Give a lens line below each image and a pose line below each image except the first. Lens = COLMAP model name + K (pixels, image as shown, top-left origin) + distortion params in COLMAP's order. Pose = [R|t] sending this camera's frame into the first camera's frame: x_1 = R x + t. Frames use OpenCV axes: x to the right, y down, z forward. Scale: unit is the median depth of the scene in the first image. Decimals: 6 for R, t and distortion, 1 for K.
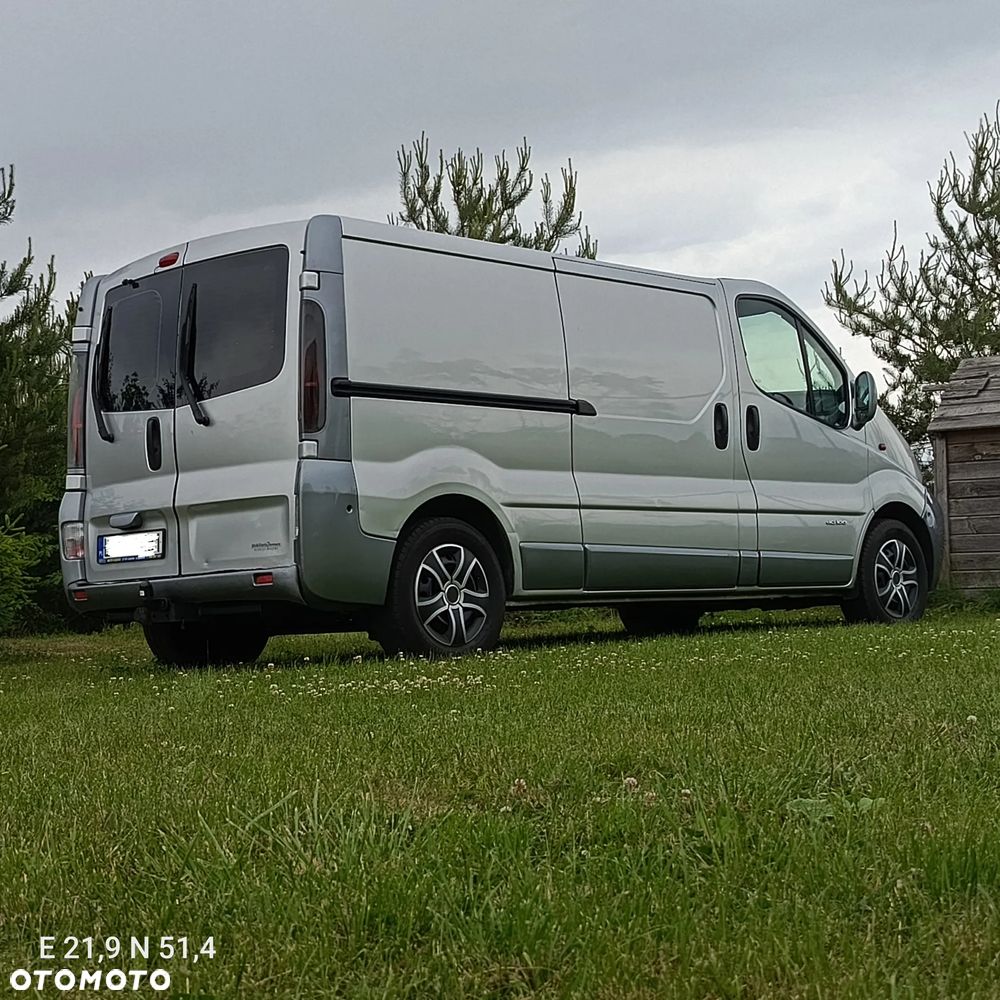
lens RADIAL K [[1851.3, 0, 506.3], [0, 1851.3, 480.5], [0, 0, 1]] dist [0.120520, 0.000000]
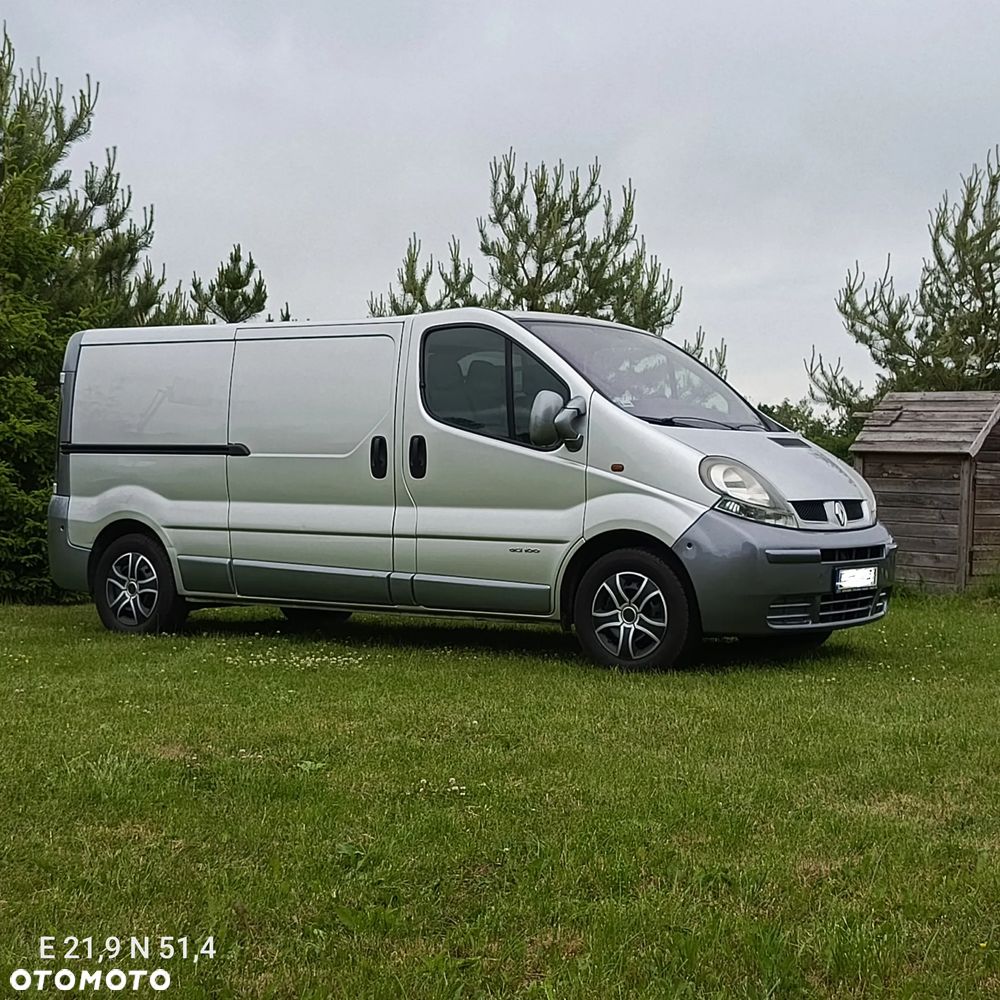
lens RADIAL K [[1851.3, 0, 508.4], [0, 1851.3, 505.1], [0, 0, 1]] dist [0.120520, 0.000000]
pose [[0.993300, 0.056585, -0.100762, 0.183587], [-0.049225, 0.996036, 0.074094, -0.104933], [0.104555, -0.068638, 0.992148, -0.403196]]
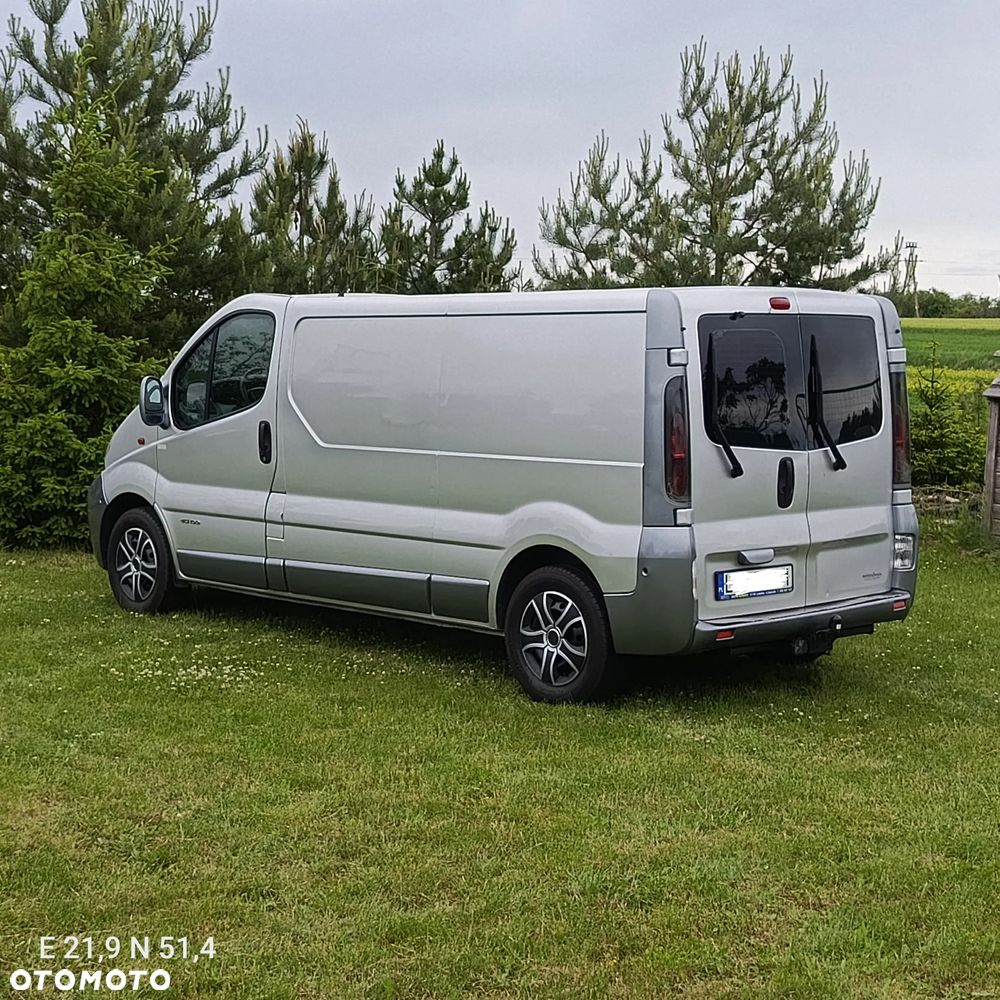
lens RADIAL K [[1851.3, 0, 507.4], [0, 1851.3, 509.0], [0, 0, 1]] dist [0.120520, 0.000000]
pose [[0.951862, 0.092552, -0.292221, 0.421512], [-0.044150, 0.984783, 0.168086, -0.200108], [0.303331, -0.147093, 0.941464, -0.254516]]
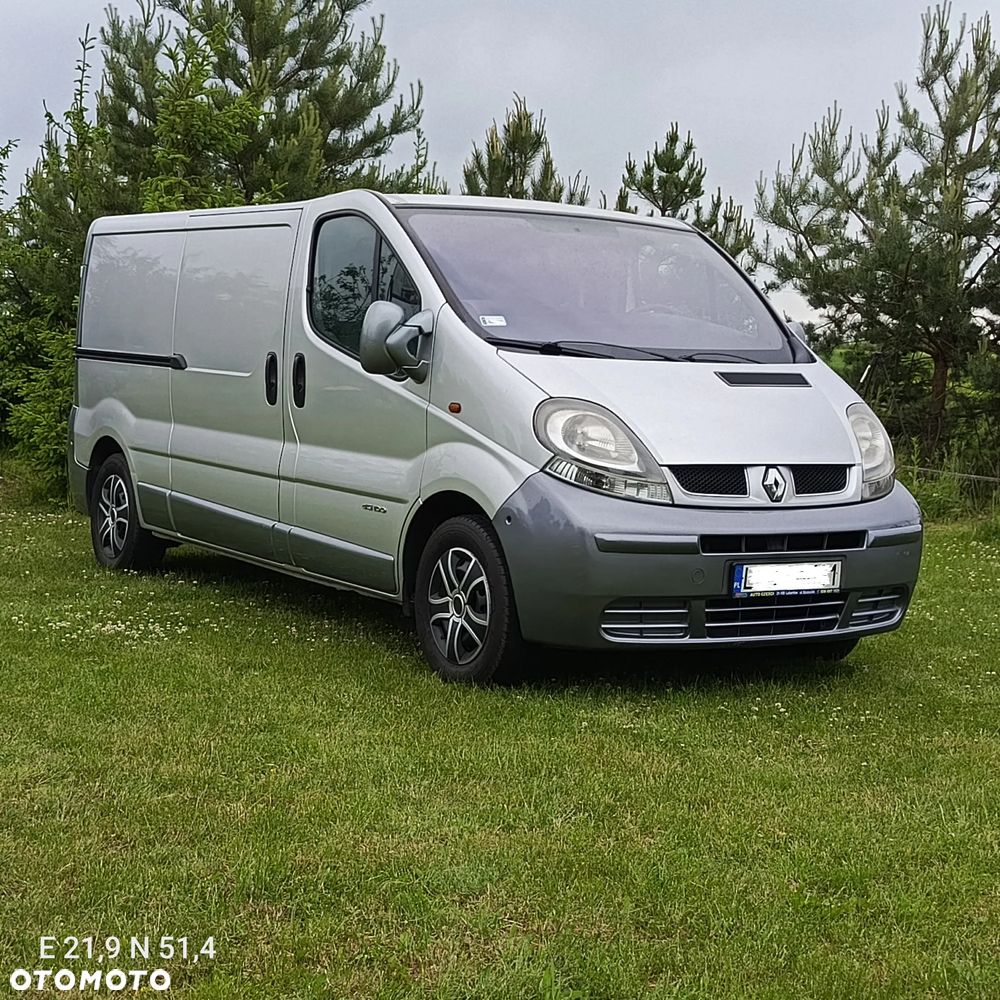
lens RADIAL K [[1851.3, 0, 508.8], [0, 1851.3, 497.1], [0, 0, 1]] dist [0.120520, 0.000000]
pose [[0.876929, 0.120321, -0.465316, 0.535379], [-0.055497, 0.987030, 0.150638, -0.133973], [0.477406, -0.106275, 0.872232, -0.021388]]
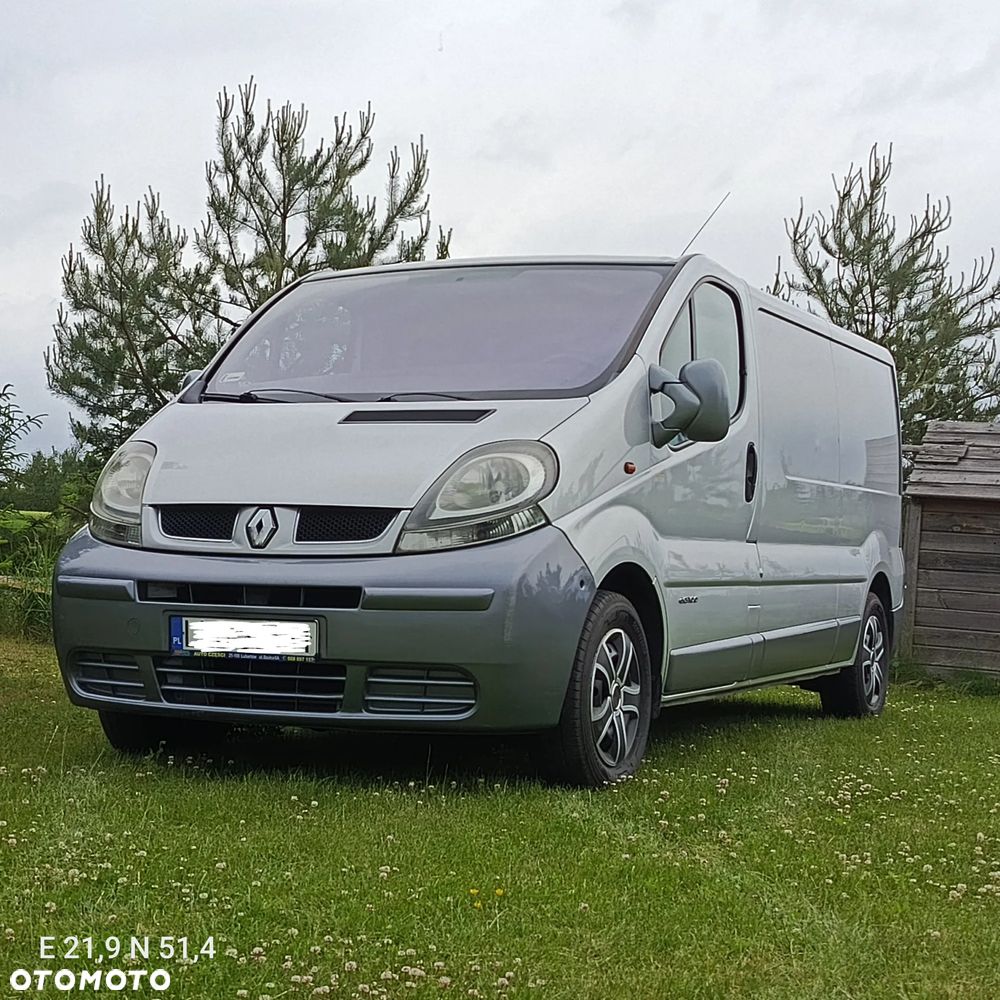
lens RADIAL K [[1851.3, 0, 528.5], [0, 1851.3, 468.0], [0, 0, 1]] dist [0.120520, 0.000000]
pose [[0.953748, 0.105470, 0.281497, -0.324380], [-0.107564, 0.994166, -0.008046, -0.017289], [-0.280703, -0.022605, 0.959528, 0.218870]]
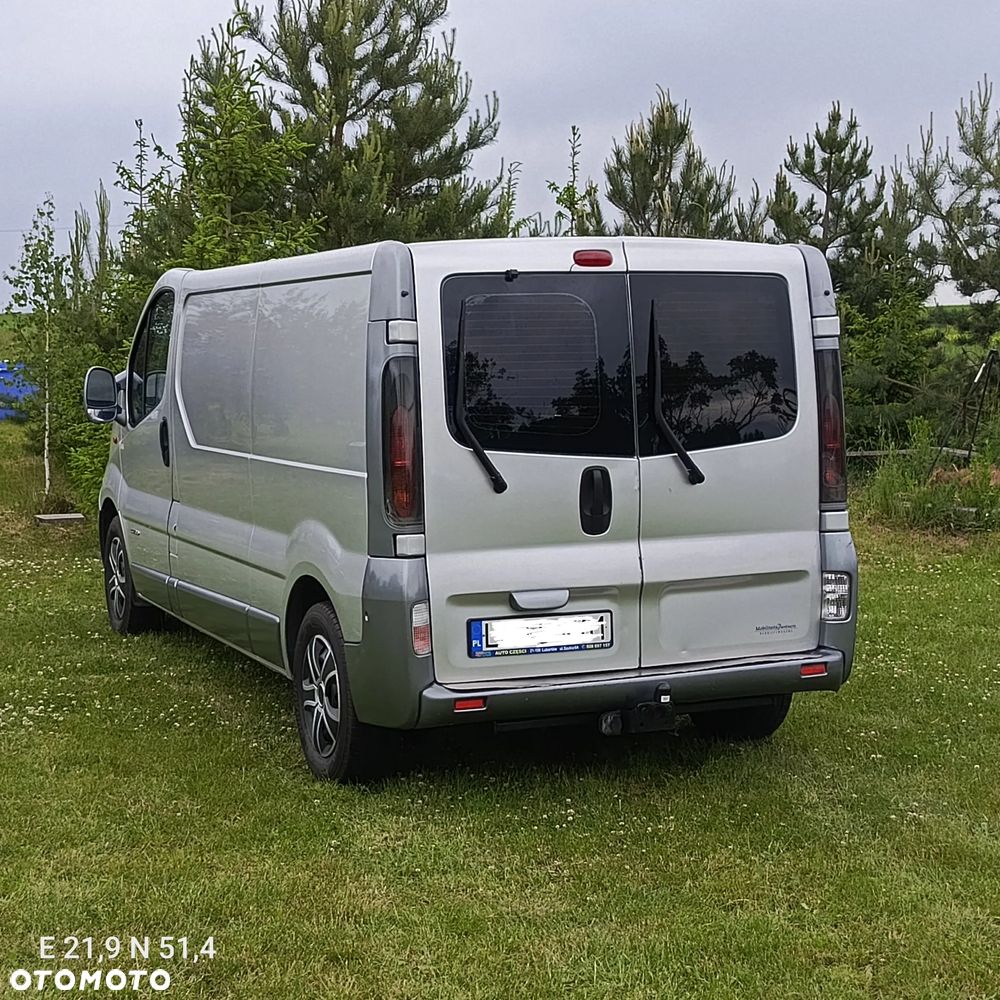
lens RADIAL K [[1851.3, 0, 497.9], [0, 1851.3, 500.0], [0, 0, 1]] dist [0.120520, 0.000000]
pose [[0.786861, 0.104014, -0.608301, 0.682091], [0.003577, 0.984909, 0.173037, -0.180401], [0.617119, -0.138332, 0.774615, 0.133634]]
